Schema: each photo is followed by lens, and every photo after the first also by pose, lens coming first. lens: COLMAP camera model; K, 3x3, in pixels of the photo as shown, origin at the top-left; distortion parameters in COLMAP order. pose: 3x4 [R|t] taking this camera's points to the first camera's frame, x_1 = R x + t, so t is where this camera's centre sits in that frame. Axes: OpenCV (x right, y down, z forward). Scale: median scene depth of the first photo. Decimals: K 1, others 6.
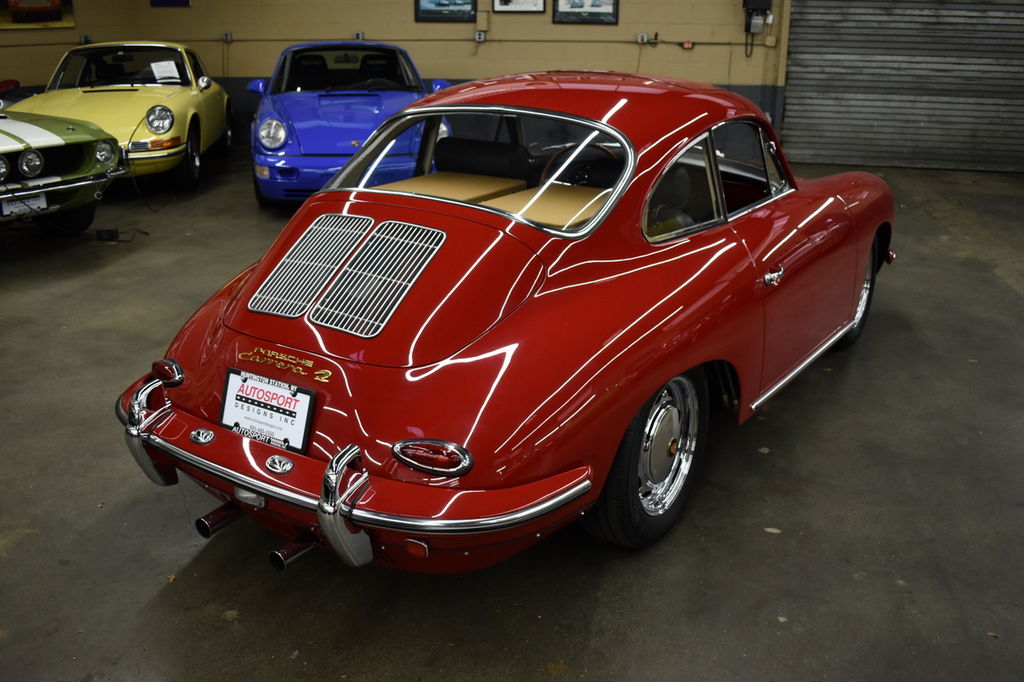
lens RADIAL K [[941.7, 0, 513.1], [0, 941.7, 337.3], [0, 0, 1]] dist [-0.077310, 0.000000]
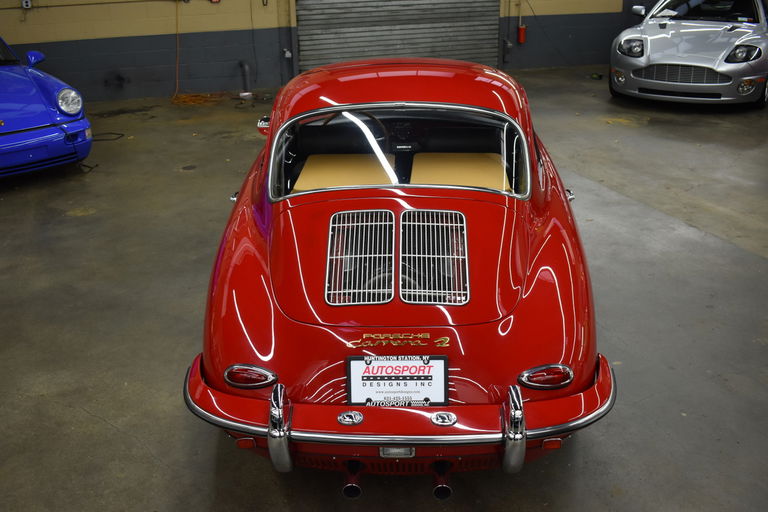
lens RADIAL K [[772.3, 0, 384.2], [0, 772.3, 258.3], [0, 0, 1]] dist [-0.064017, 0.000000]
pose [[0.854214, -0.213601, 0.474018, -0.179273], [0.188612, 0.976914, 0.100322, -0.046006], [-0.484504, 0.003709, 0.874781, 0.028424]]
